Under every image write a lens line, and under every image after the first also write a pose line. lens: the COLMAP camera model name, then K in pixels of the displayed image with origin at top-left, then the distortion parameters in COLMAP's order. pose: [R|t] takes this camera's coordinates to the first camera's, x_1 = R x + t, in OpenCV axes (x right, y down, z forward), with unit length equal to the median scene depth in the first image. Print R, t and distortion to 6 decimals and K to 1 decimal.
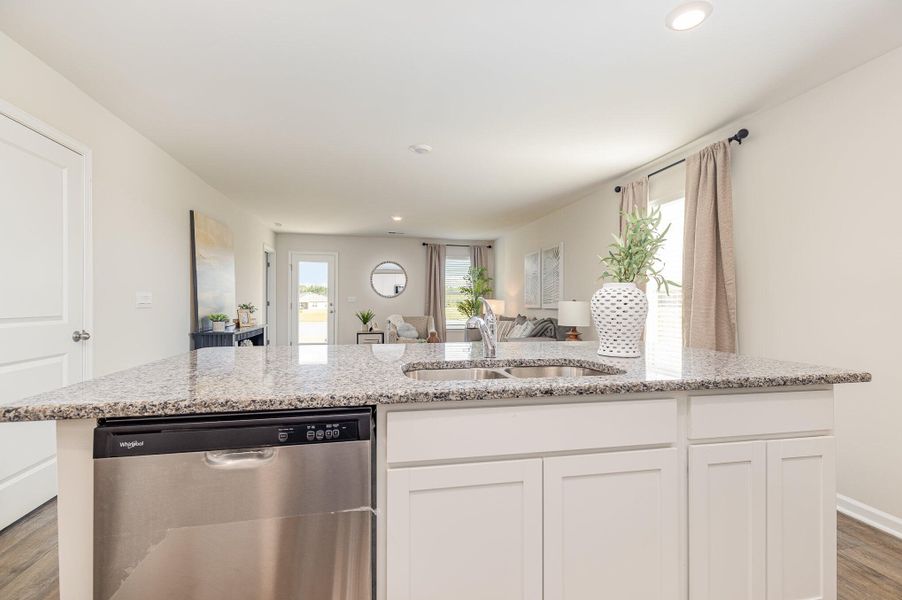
lens RADIAL K [[402.6, 0, 448.6], [0, 402.6, 305.8], [0, 0, 1]] dist [0.009344, -0.004131]
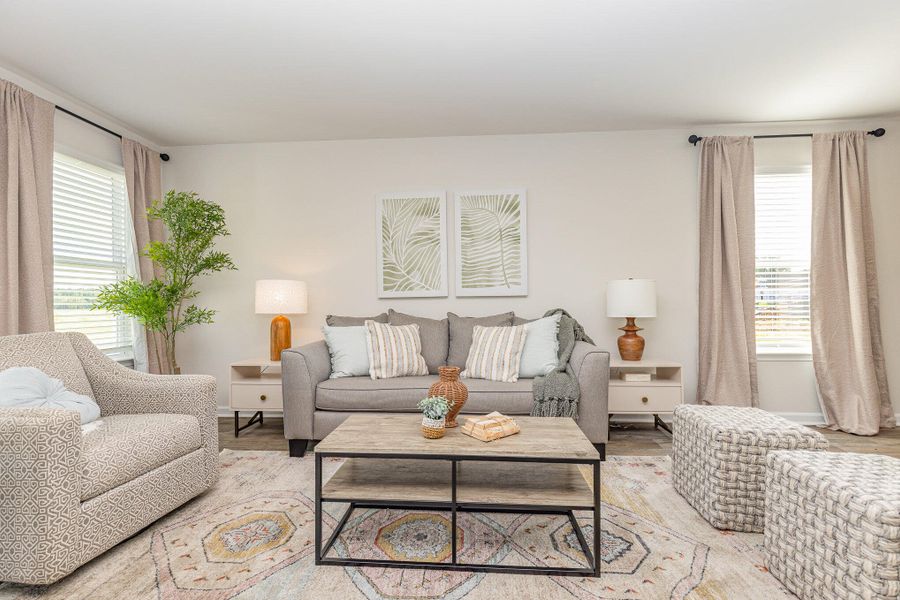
lens RADIAL K [[401.7, 0, 454.7], [0, 401.7, 301.4], [0, 0, 1]] dist [0.009344, -0.004131]
pose [[0.254605, -0.008260, 0.967010, -0.274750], [0.023284, 0.999726, 0.002410, 0.010756], [-0.966765, 0.021902, 0.254727, 0.731737]]
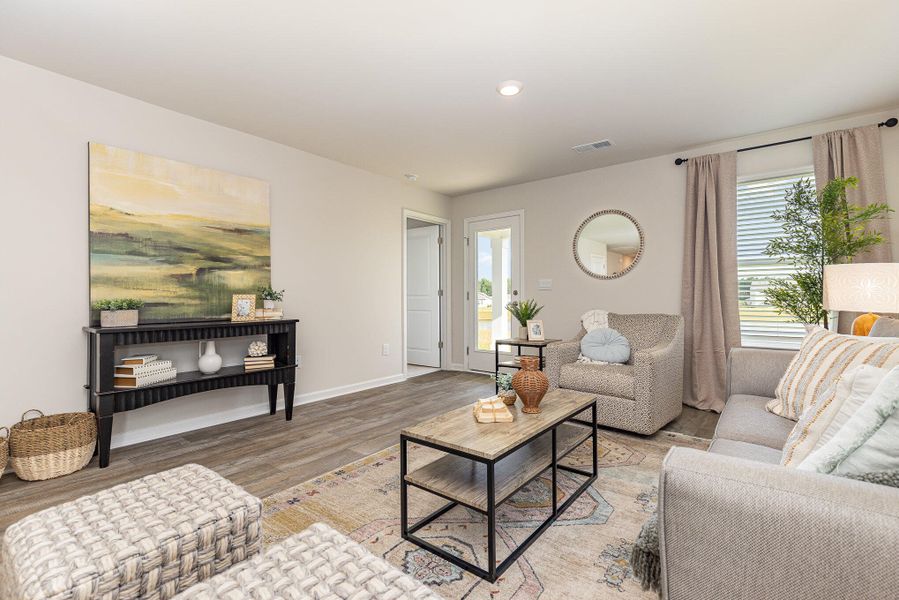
lens RADIAL K [[401.2, 0, 443.9], [0, 401.2, 292.0], [0, 0, 1]] dist [0.009344, -0.004131]
pose [[0.643756, -0.018605, -0.765005, 0.140569], [-0.001939, 0.999662, -0.025943, 0.014613], [0.765229, 0.018184, 0.643502, 0.573154]]
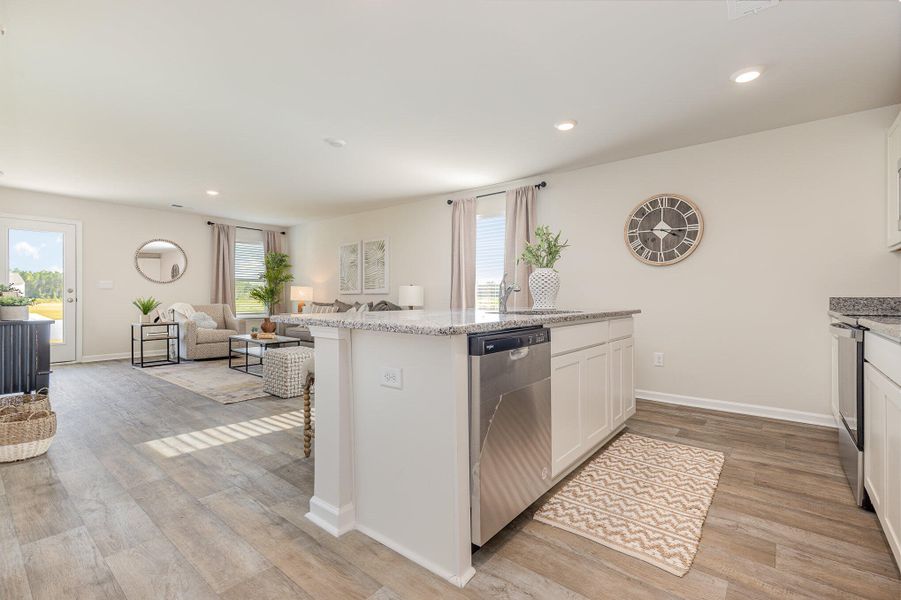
lens RADIAL K [[402.1, 0, 450.1], [0, 402.1, 297.5], [0, 0, 1]] dist [0.009344, -0.004131]
pose [[0.776375, -0.005052, 0.630251, -0.245956], [0.007866, 0.999968, -0.001674, 0.017897], [-0.630222, 0.006257, 0.776390, -0.022330]]
